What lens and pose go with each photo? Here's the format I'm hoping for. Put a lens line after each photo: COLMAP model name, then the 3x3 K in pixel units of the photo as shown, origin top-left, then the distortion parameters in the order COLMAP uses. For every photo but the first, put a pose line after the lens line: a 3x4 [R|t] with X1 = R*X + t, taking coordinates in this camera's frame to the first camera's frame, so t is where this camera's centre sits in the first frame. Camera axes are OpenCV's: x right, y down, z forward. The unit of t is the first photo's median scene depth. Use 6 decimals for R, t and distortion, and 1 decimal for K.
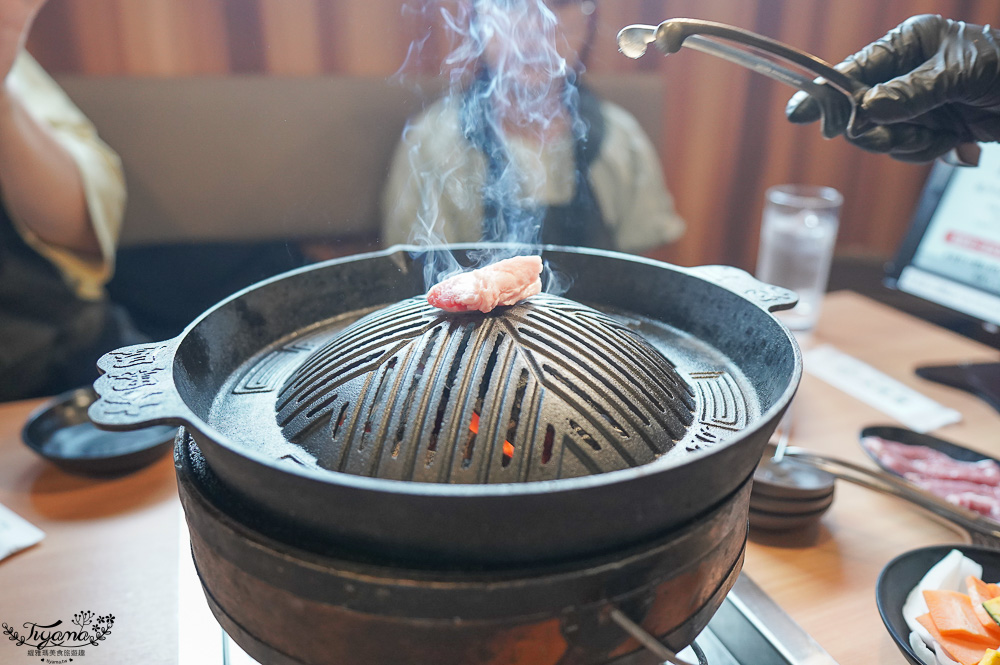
lens RADIAL K [[795.5, 0, 505.7], [0, 795.5, 331.7], [0, 0, 1]] dist [0.007070, -0.015581]
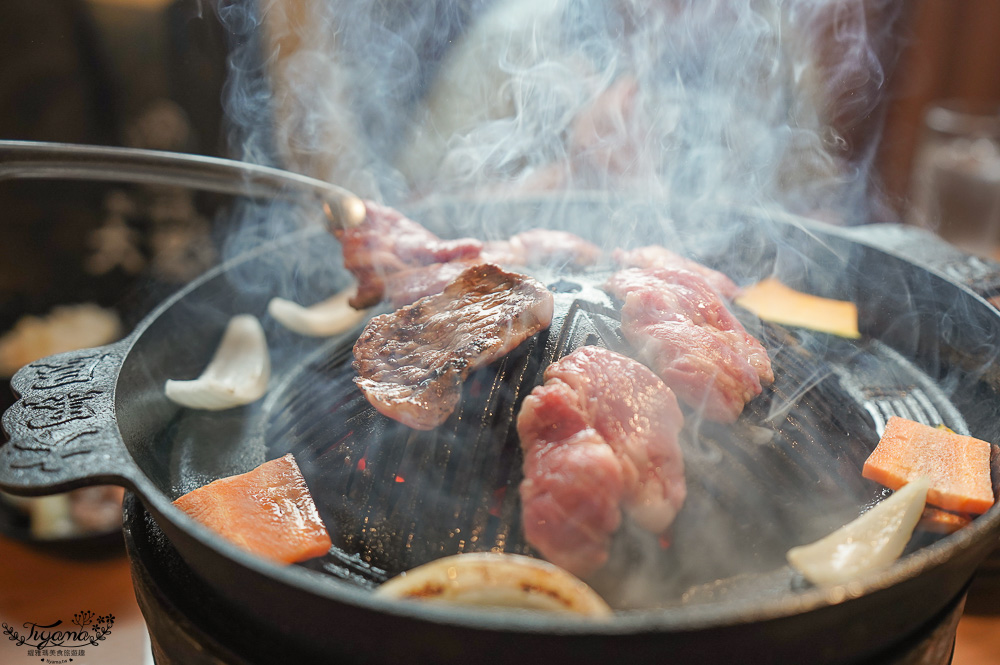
lens RADIAL K [[965.9, 0, 498.6], [0, 965.9, 333.1], [0, 0, 1]] dist [-0.005607, 0.000000]
pose [[0.998325, 0.001094, -0.057838, -0.036534], [0.001900, 0.998662, 0.051681, -0.044169], [0.057817, -0.051705, 0.996987, 0.178089]]
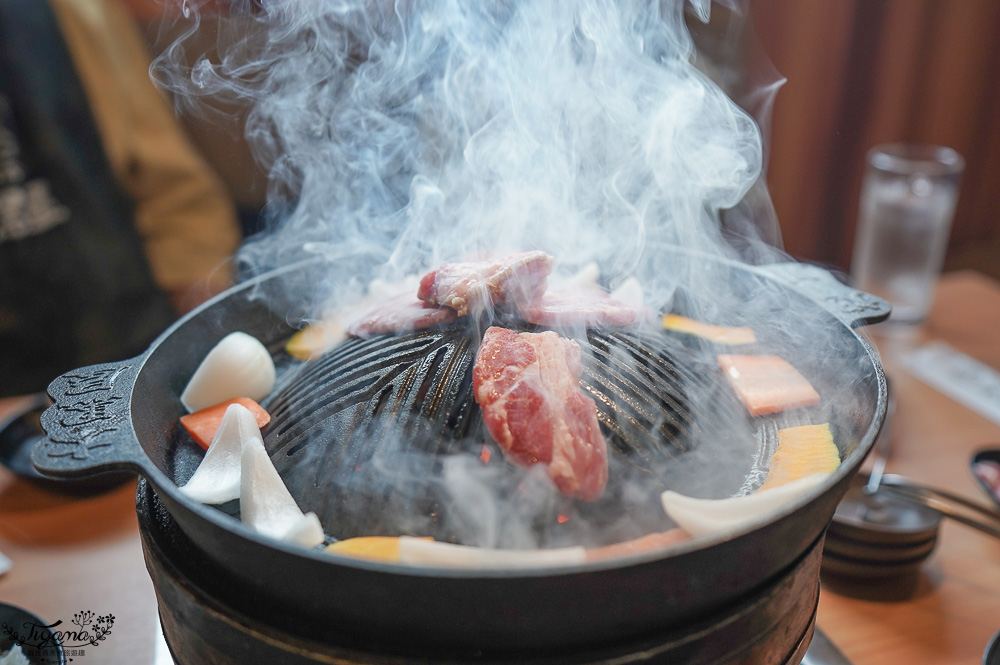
lens RADIAL K [[937.8, 0, 503.9], [0, 937.8, 331.0], [0, 0, 1]] dist [-0.010178, 0.001928]
pose [[0.997821, 0.005966, -0.065715, 0.042798], [-0.003892, 0.999491, 0.031649, -0.055069], [0.065870, -0.031324, 0.997336, 0.026329]]
